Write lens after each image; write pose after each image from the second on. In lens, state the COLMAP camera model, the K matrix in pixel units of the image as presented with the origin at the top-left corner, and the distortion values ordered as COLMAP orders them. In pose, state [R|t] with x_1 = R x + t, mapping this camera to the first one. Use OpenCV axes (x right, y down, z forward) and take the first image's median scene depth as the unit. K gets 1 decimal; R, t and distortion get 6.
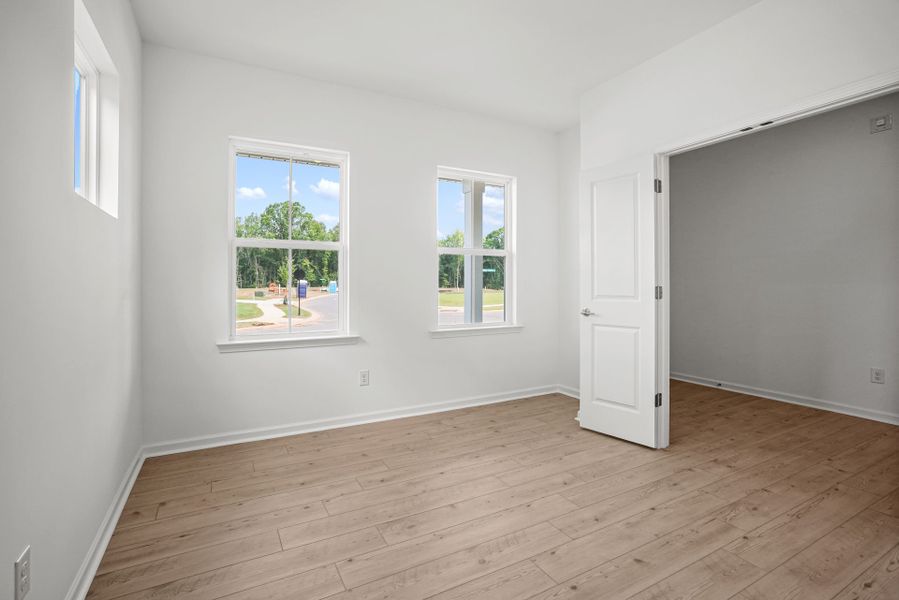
lens RADIAL K [[424.7, 0, 448.8], [0, 424.7, 286.2], [0, 0, 1]] dist [-0.044852, 0.023817]
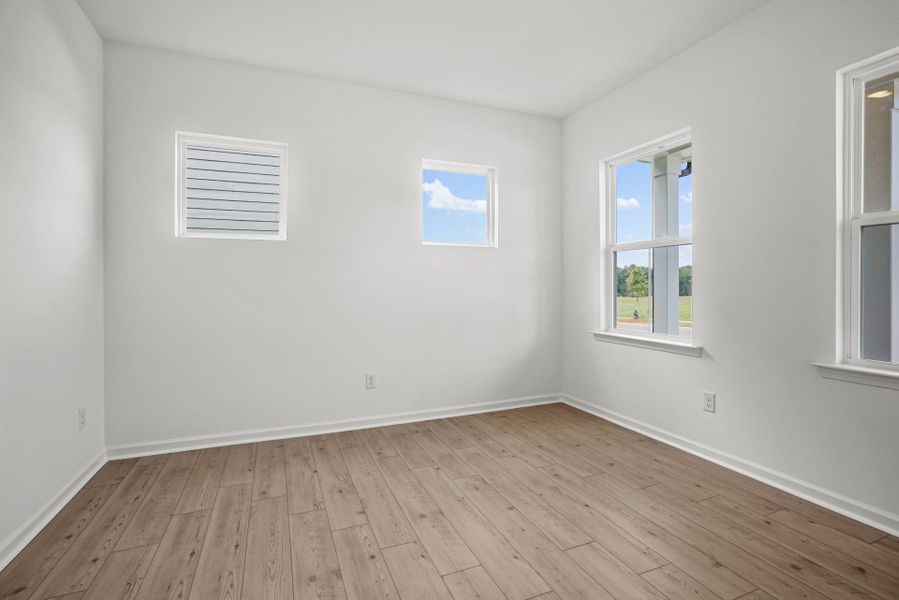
lens RADIAL K [[424.7, 0, 448.8], [0, 424.7, 286.2], [0, 0, 1]] dist [-0.044852, 0.023817]
pose [[-0.114550, -0.001982, -0.993416, 0.839217], [0.000388, 0.999998, -0.002040, 0.003395], [0.993417, -0.000620, -0.114549, 0.806117]]
